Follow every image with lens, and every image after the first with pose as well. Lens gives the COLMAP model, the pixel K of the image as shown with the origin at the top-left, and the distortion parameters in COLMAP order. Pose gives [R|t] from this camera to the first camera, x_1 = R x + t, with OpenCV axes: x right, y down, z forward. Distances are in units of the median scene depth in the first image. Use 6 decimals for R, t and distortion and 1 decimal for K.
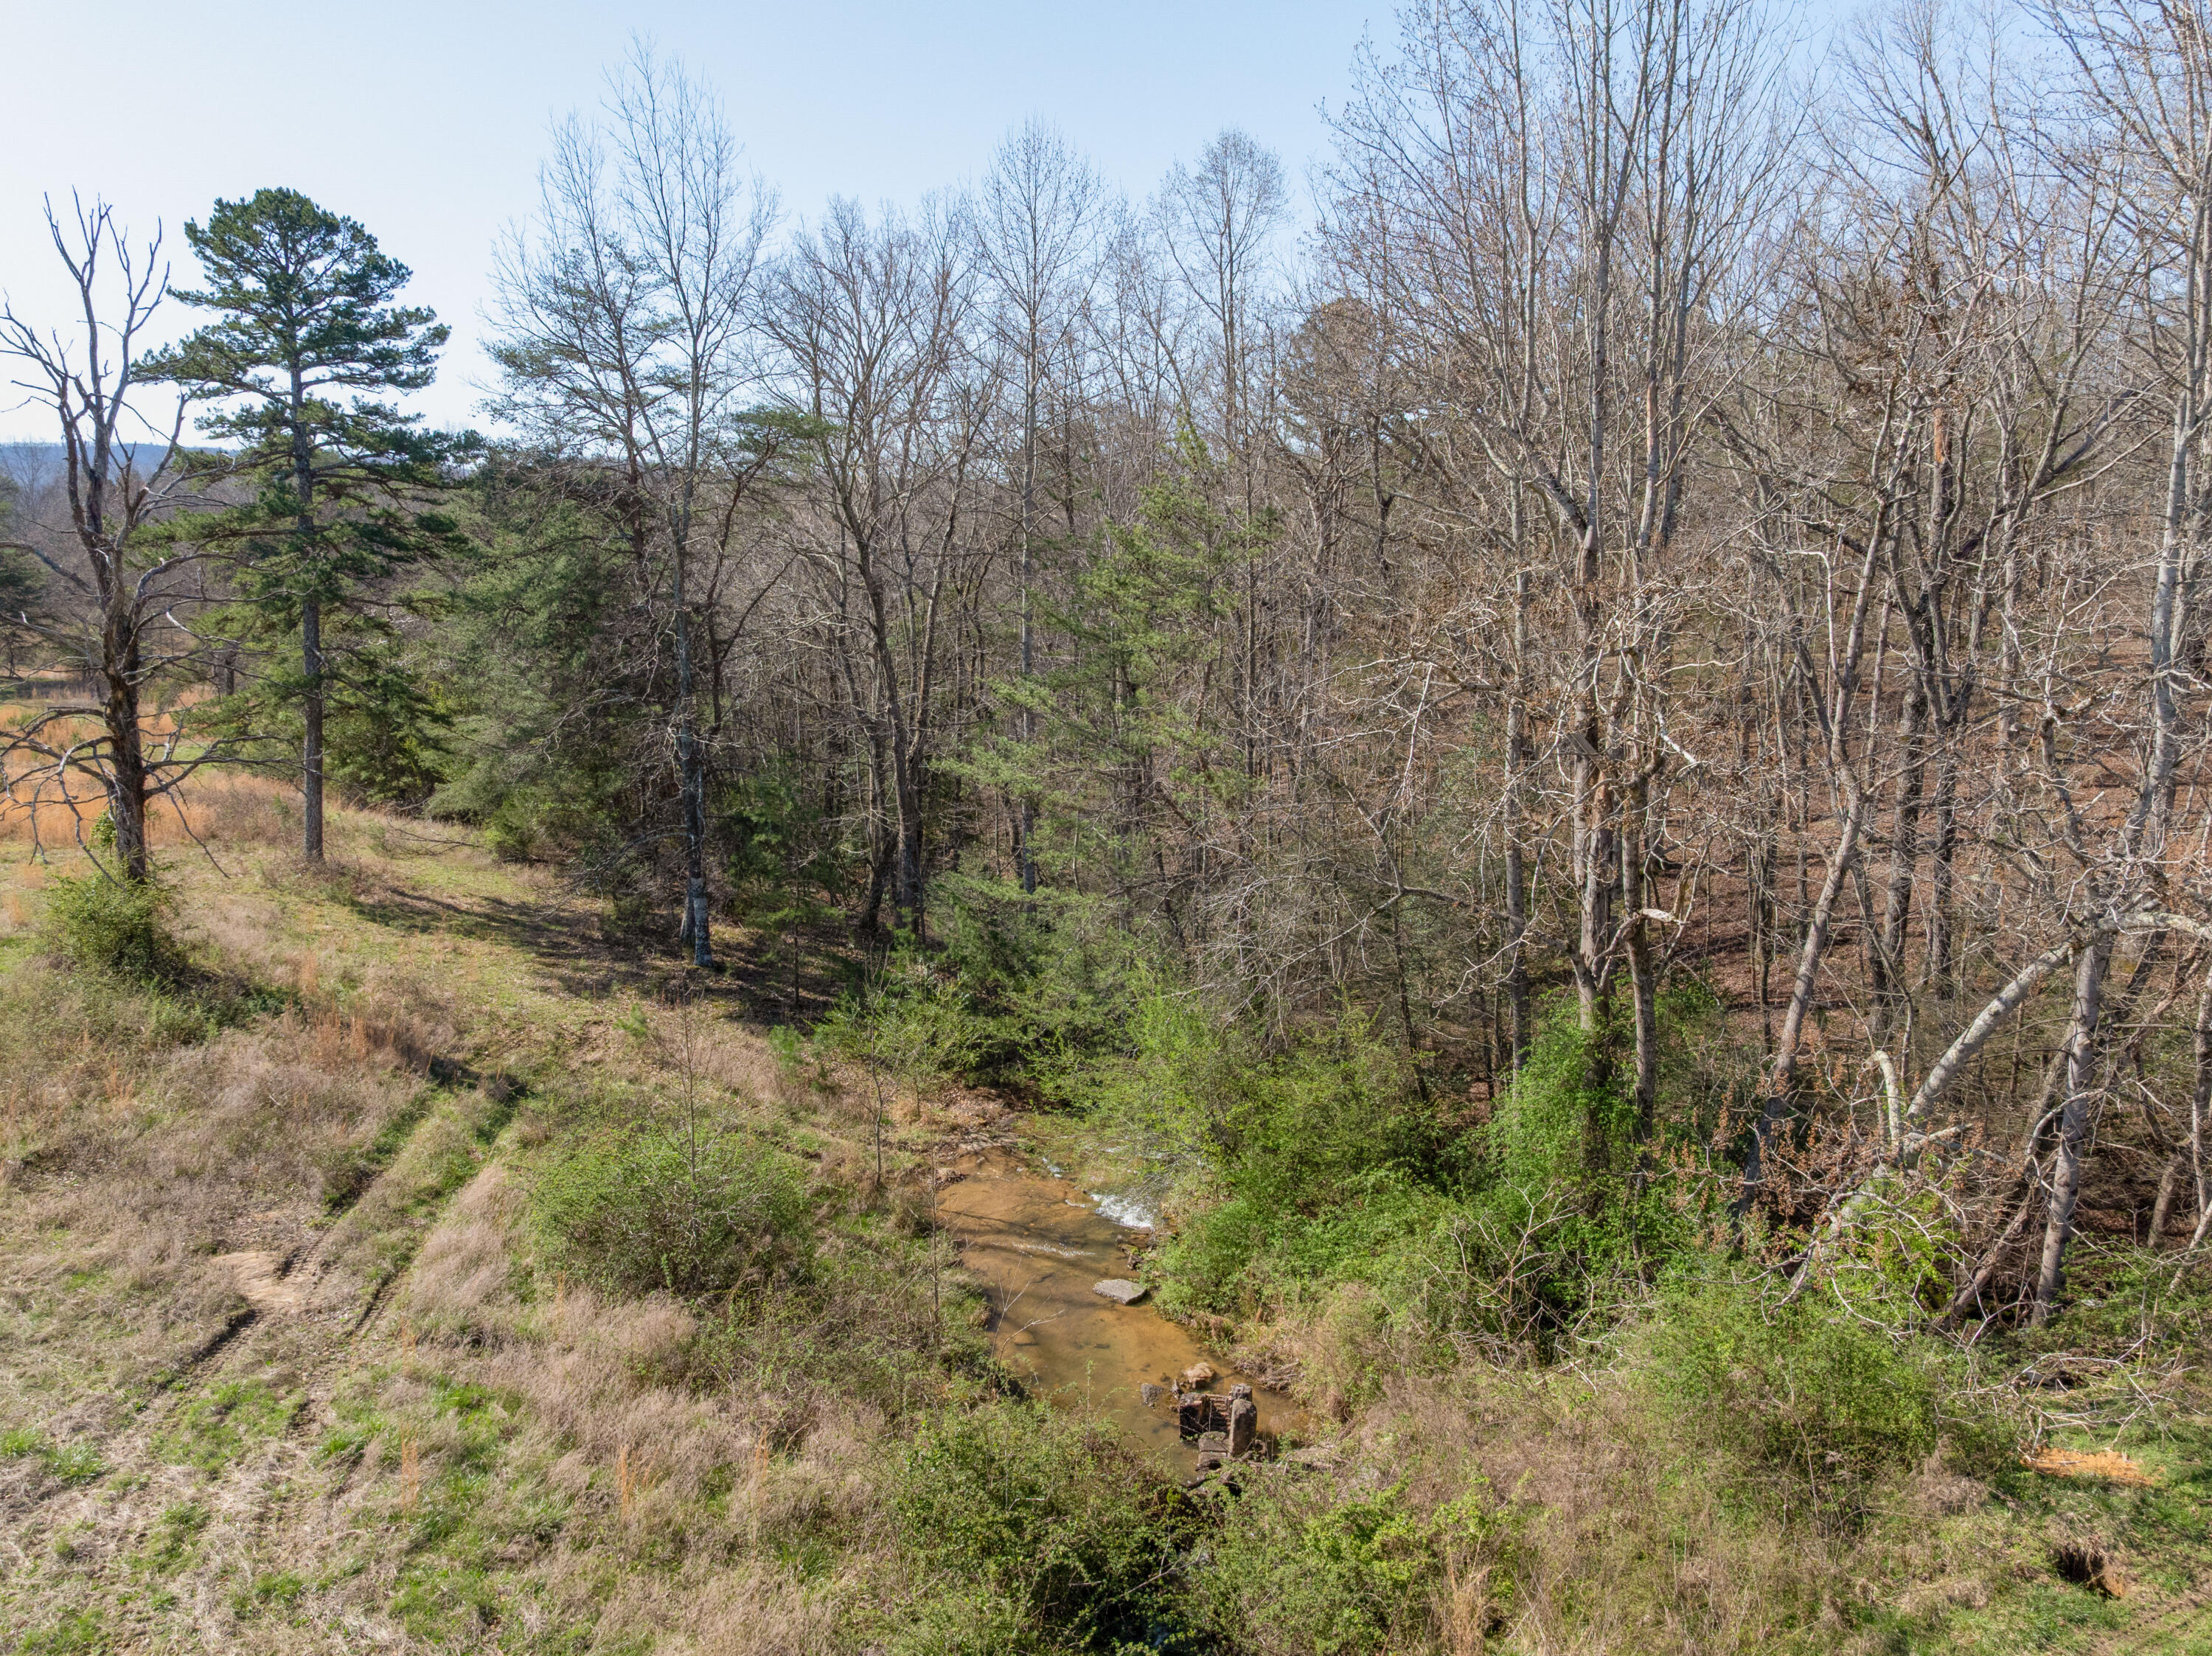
lens RADIAL K [[1594.8, 0, 1113.4], [0, 1594.8, 832.4], [0, 0, 1]] dist [-0.031956, -0.005241]
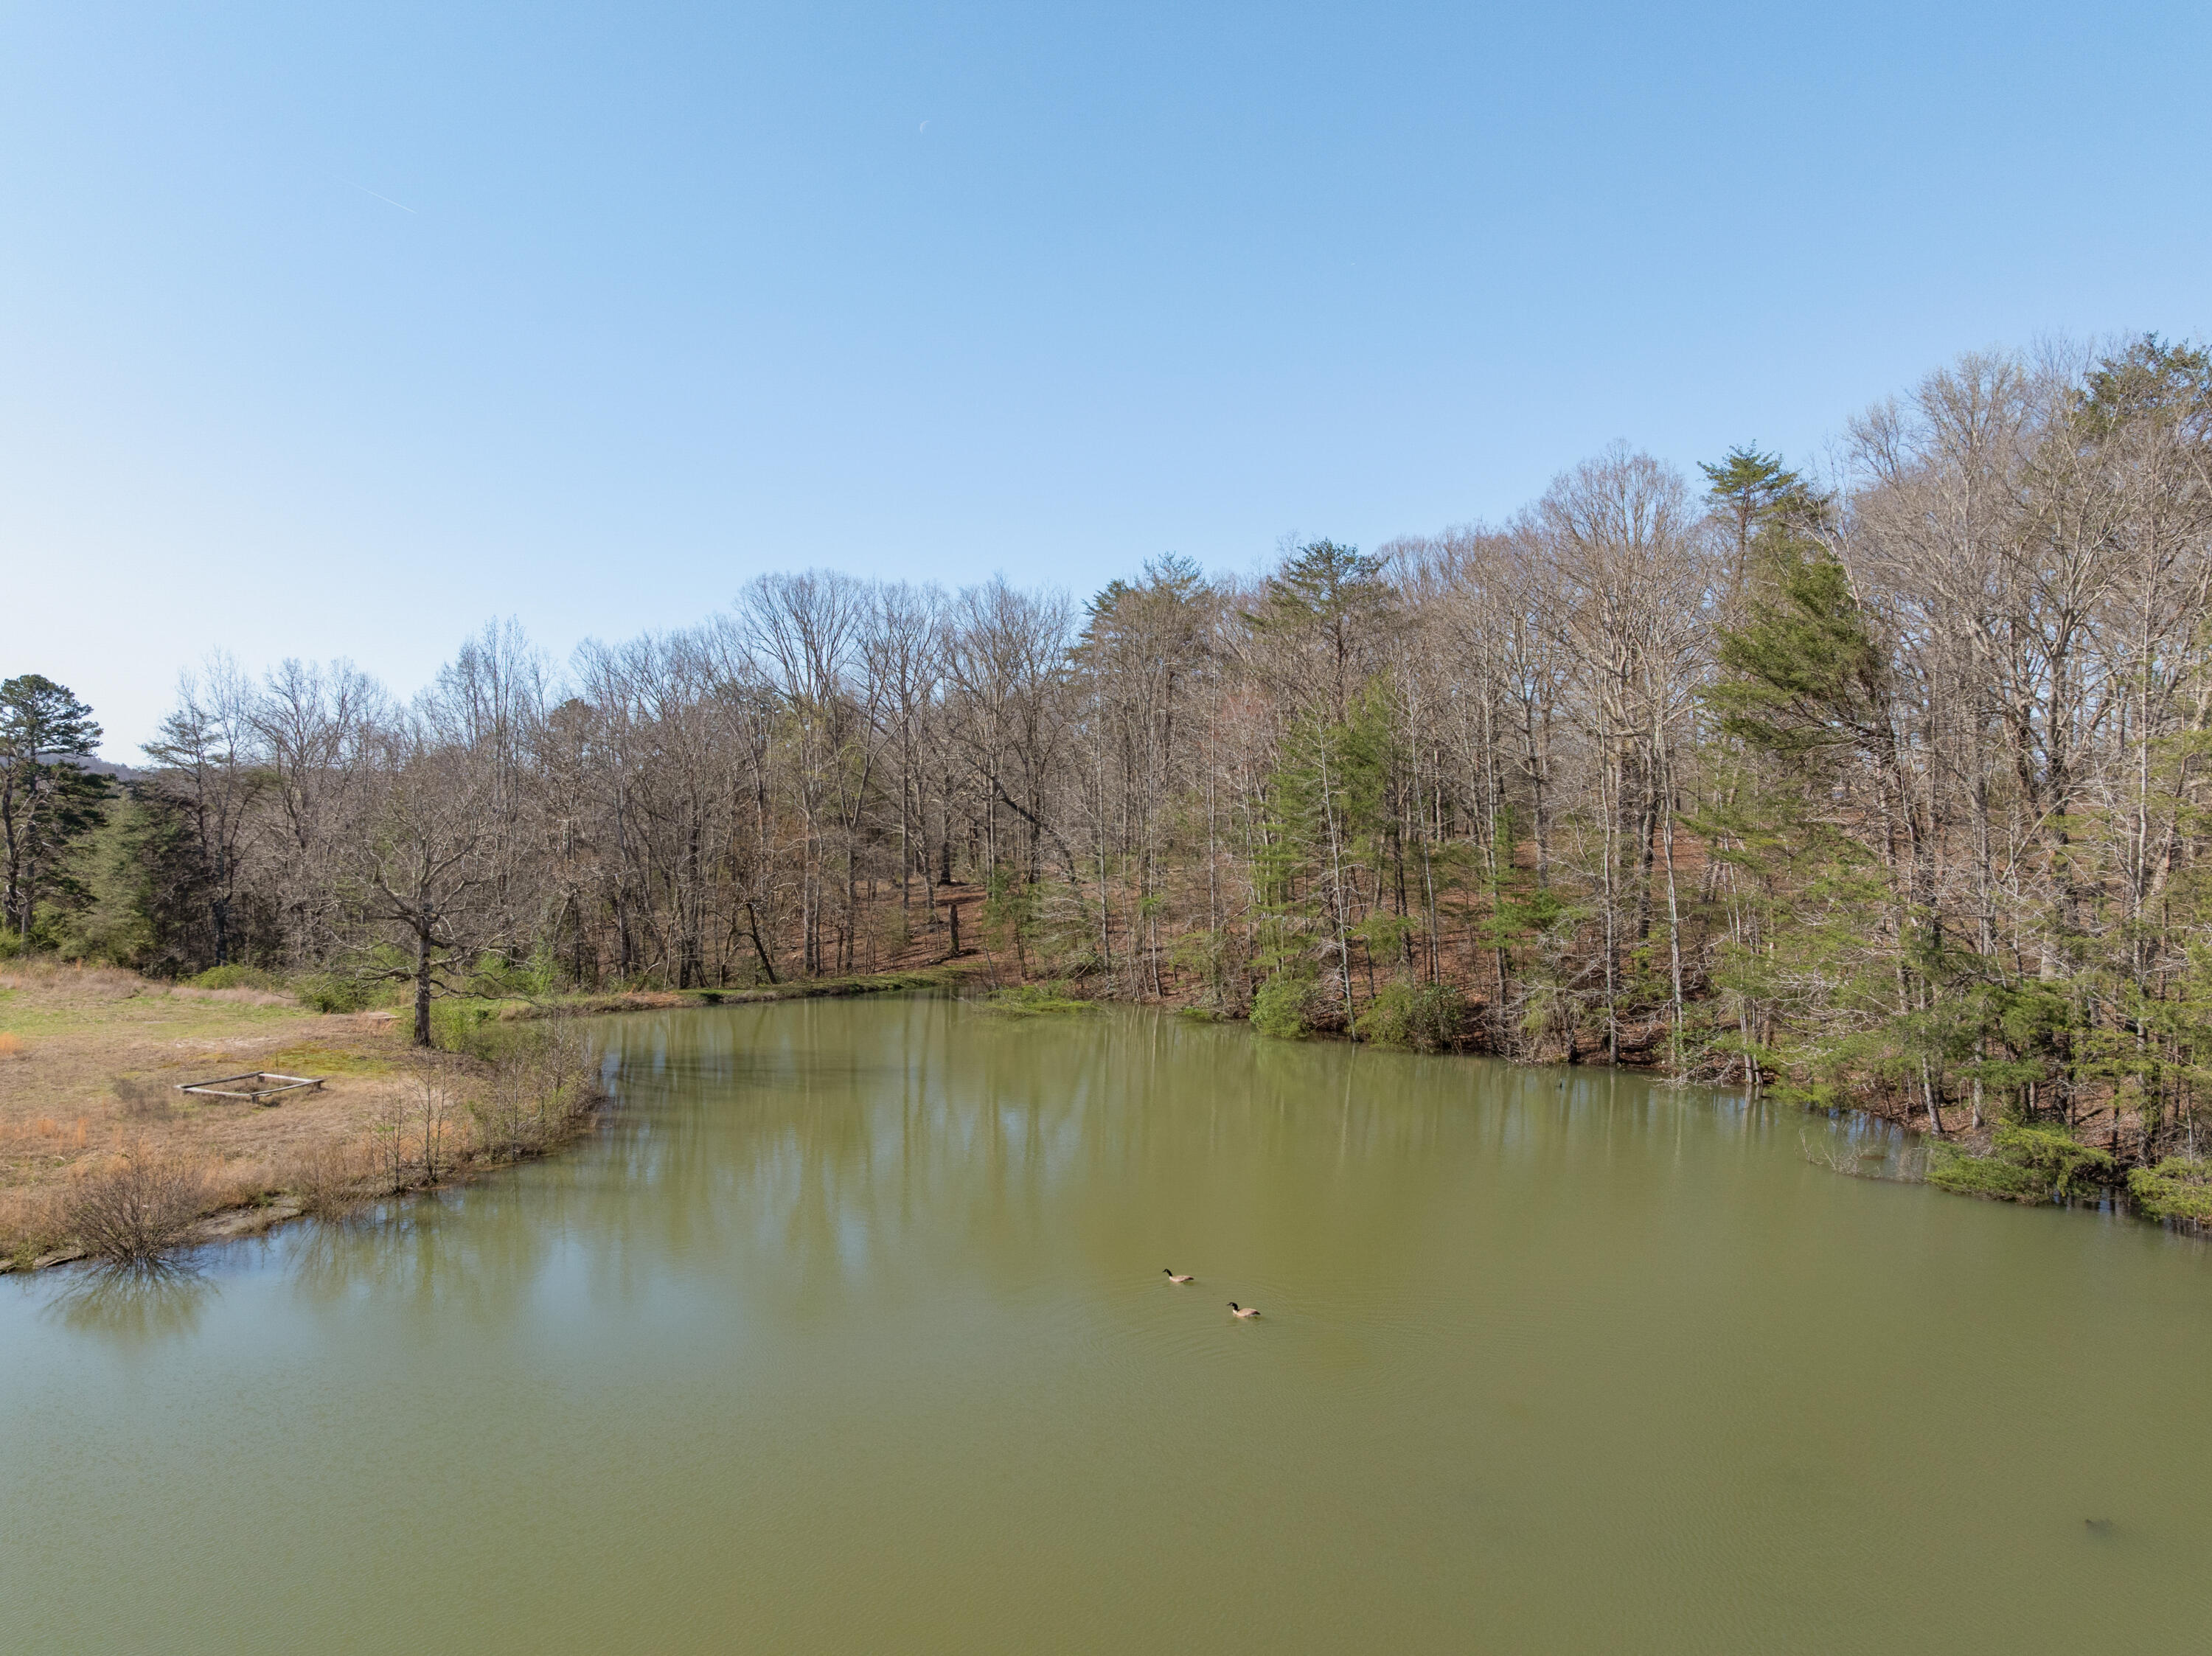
lens RADIAL K [[1587.4, 0, 1106.9], [0, 1587.4, 836.2], [0, 0, 1]] dist [-0.035522, 0.001128]
pose [[0.947837, -0.009505, 0.318614, 0.253141], [0.065103, 0.984258, -0.164310, 0.323031], [-0.312037, 0.176482, 0.933535, -1.660243]]
